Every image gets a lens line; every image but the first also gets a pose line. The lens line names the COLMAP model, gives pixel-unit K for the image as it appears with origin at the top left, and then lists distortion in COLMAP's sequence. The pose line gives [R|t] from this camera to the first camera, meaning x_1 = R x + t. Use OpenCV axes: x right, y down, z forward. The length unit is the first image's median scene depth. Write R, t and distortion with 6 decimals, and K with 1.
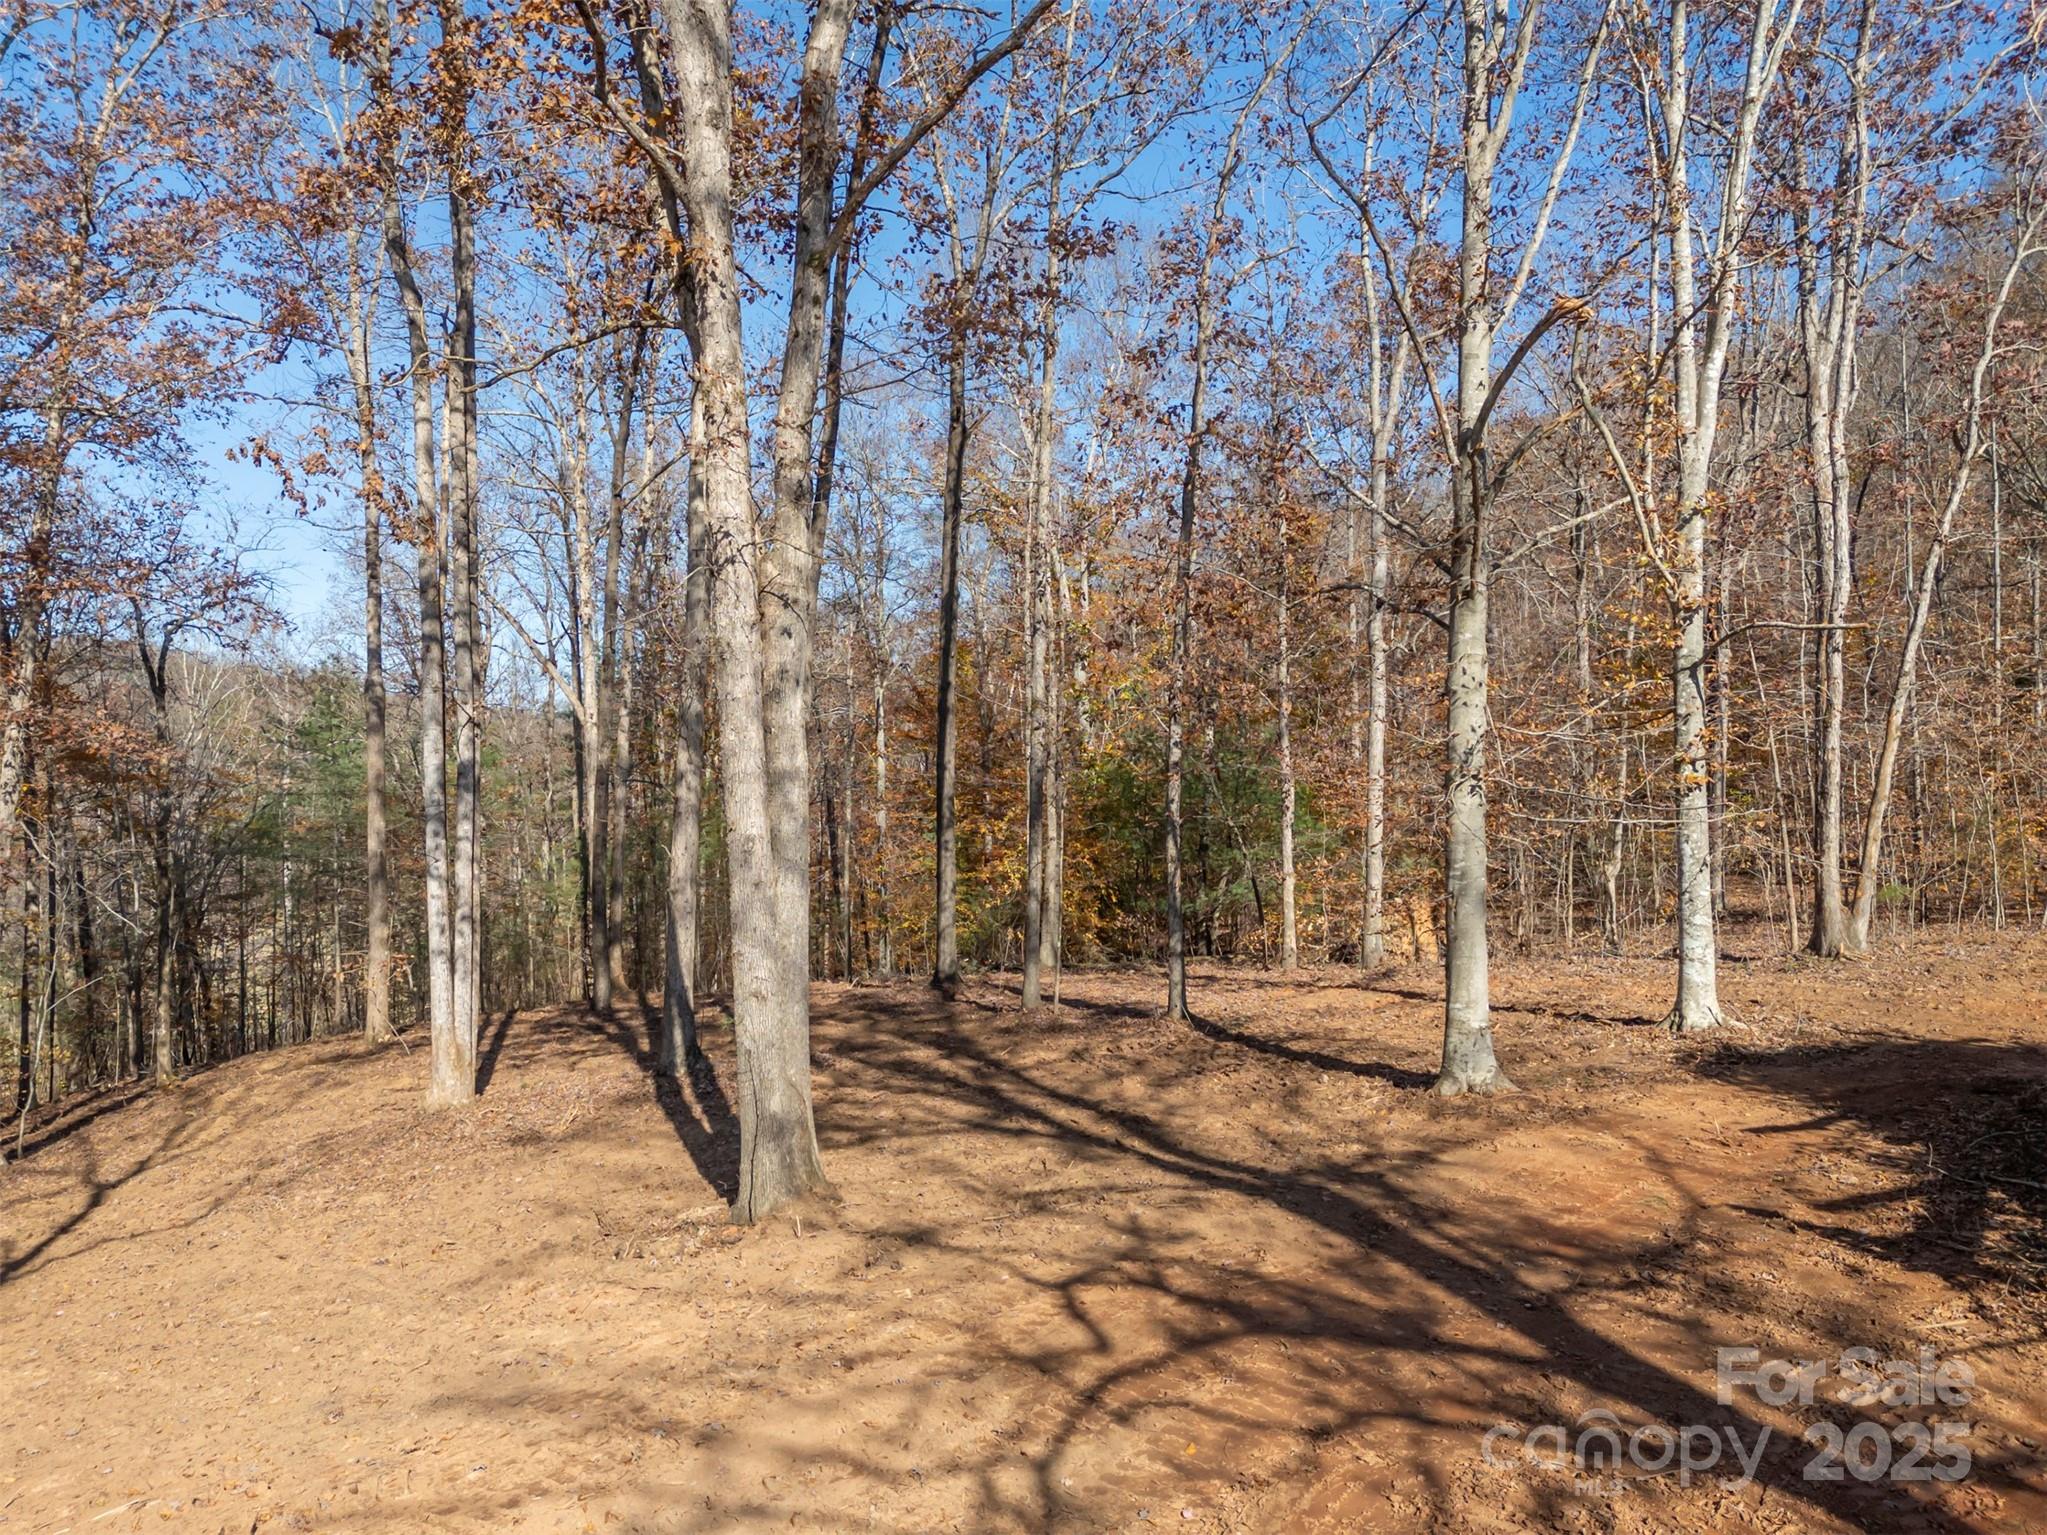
lens RADIAL K [[1480.5, 0, 1023.0], [0, 1480.5, 765.0], [0, 0, 1]] dist [0.137170, -0.163622]
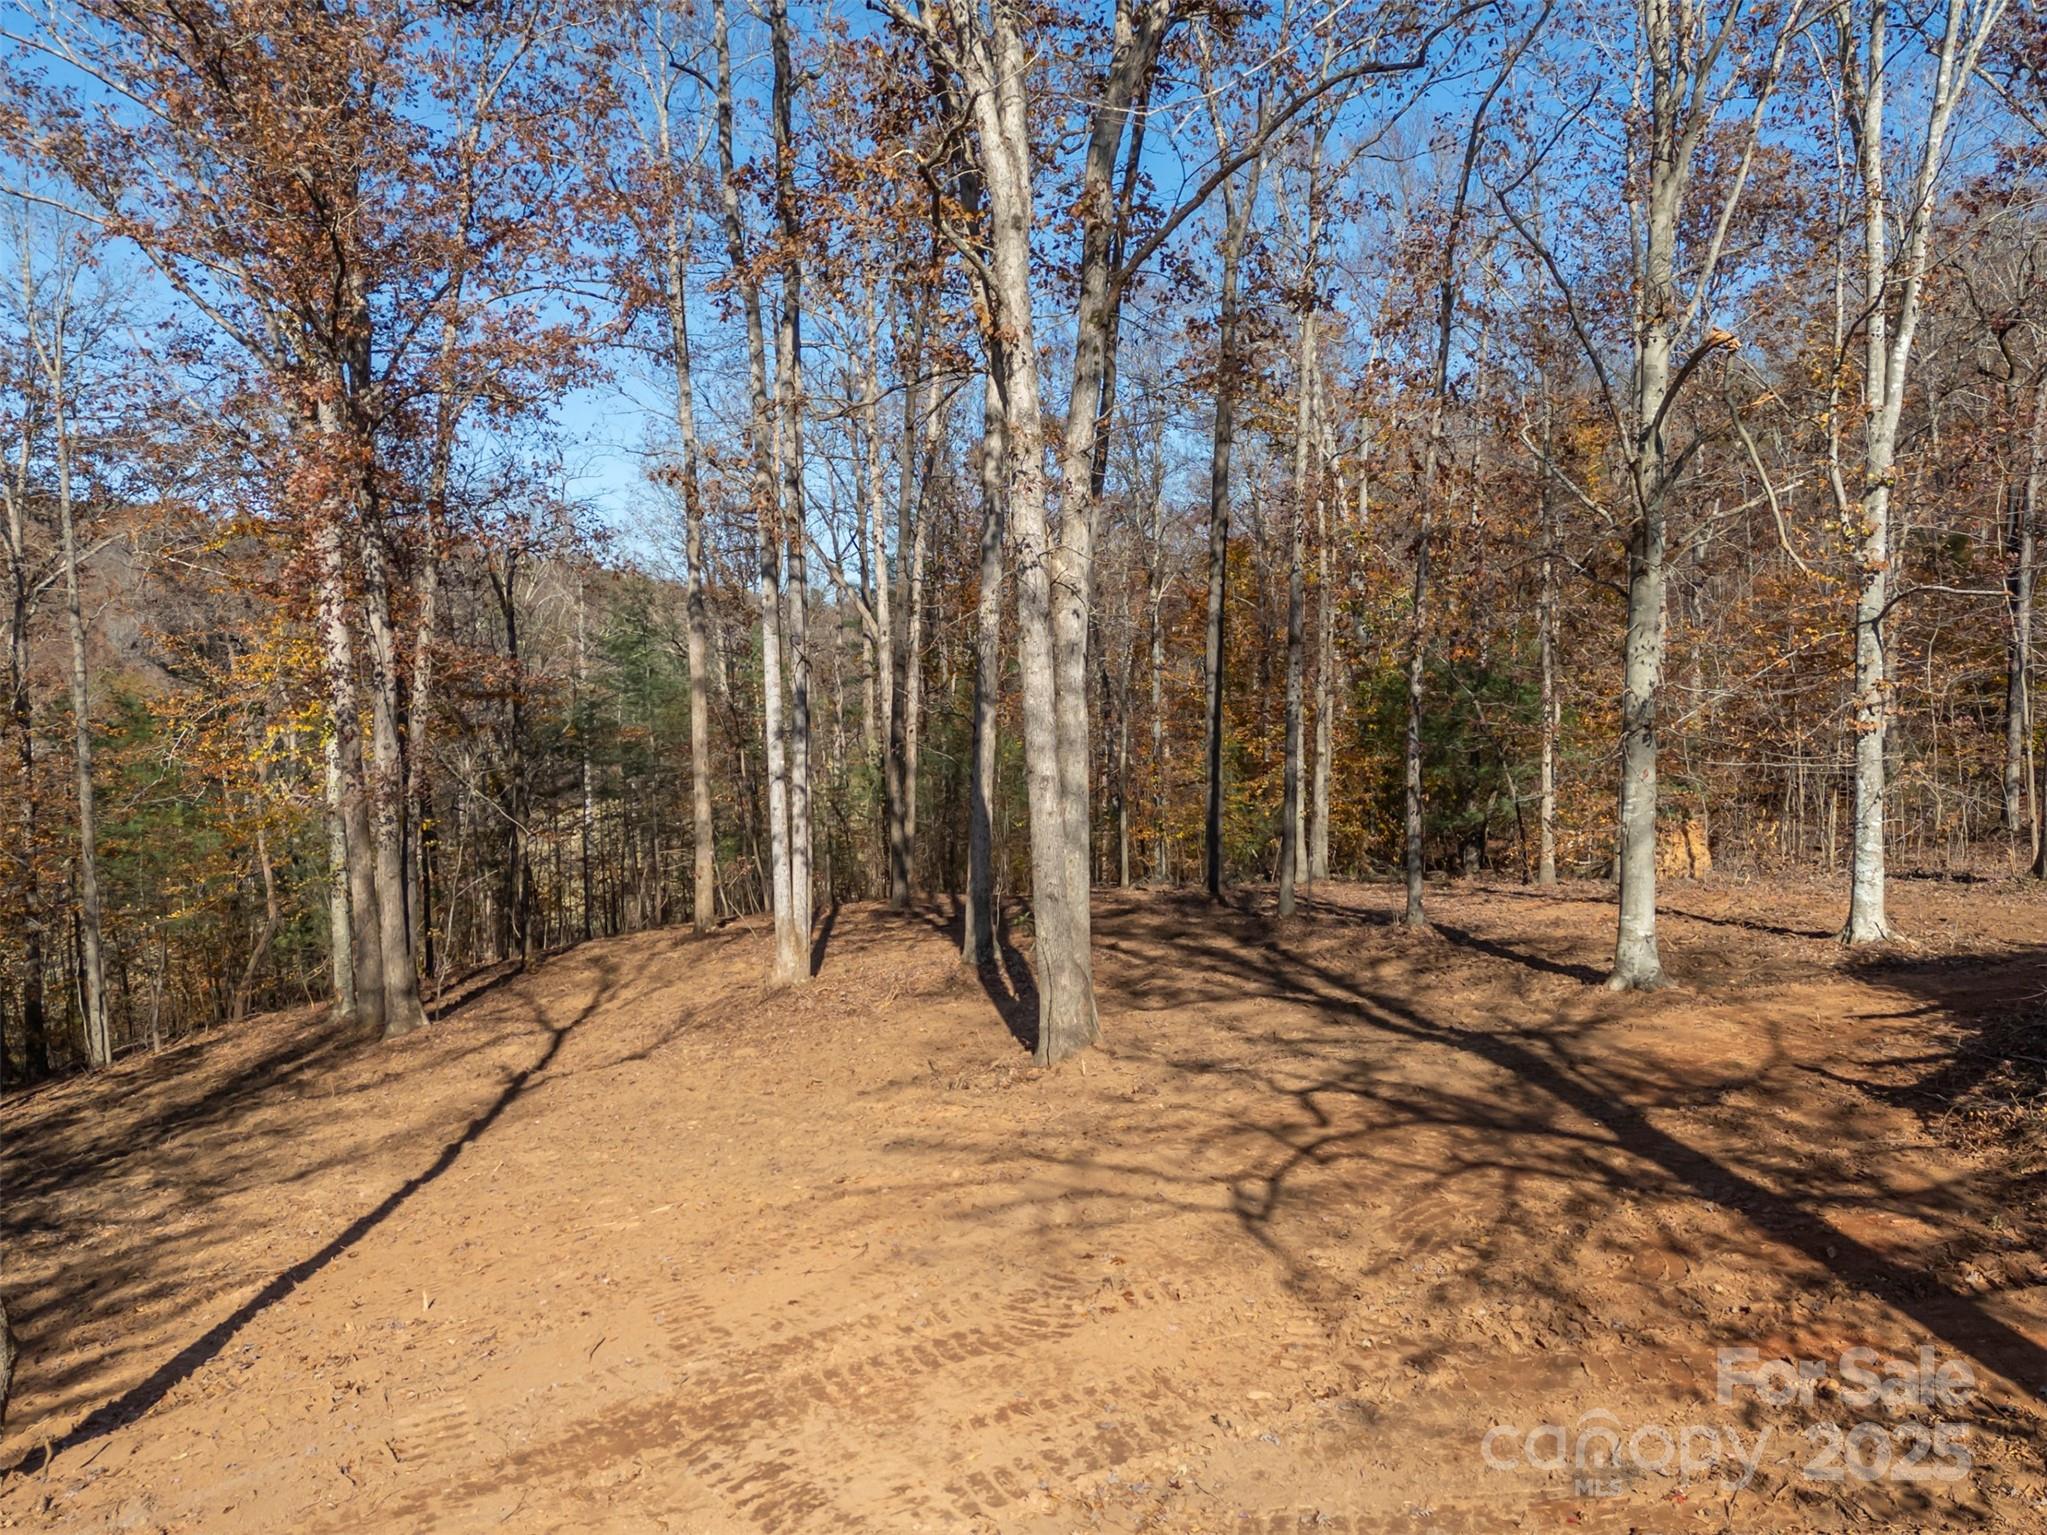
lens RADIAL K [[1628.5, 0, 1122.9], [0, 1628.5, 764.4], [0, 0, 1]] dist [0.087720, -0.063818]
pose [[0.992722, 0.008583, -0.120126, 0.033400], [-0.000292, 0.997626, 0.068866, -0.036698], [0.120432, -0.068330, 0.990367, -0.240188]]
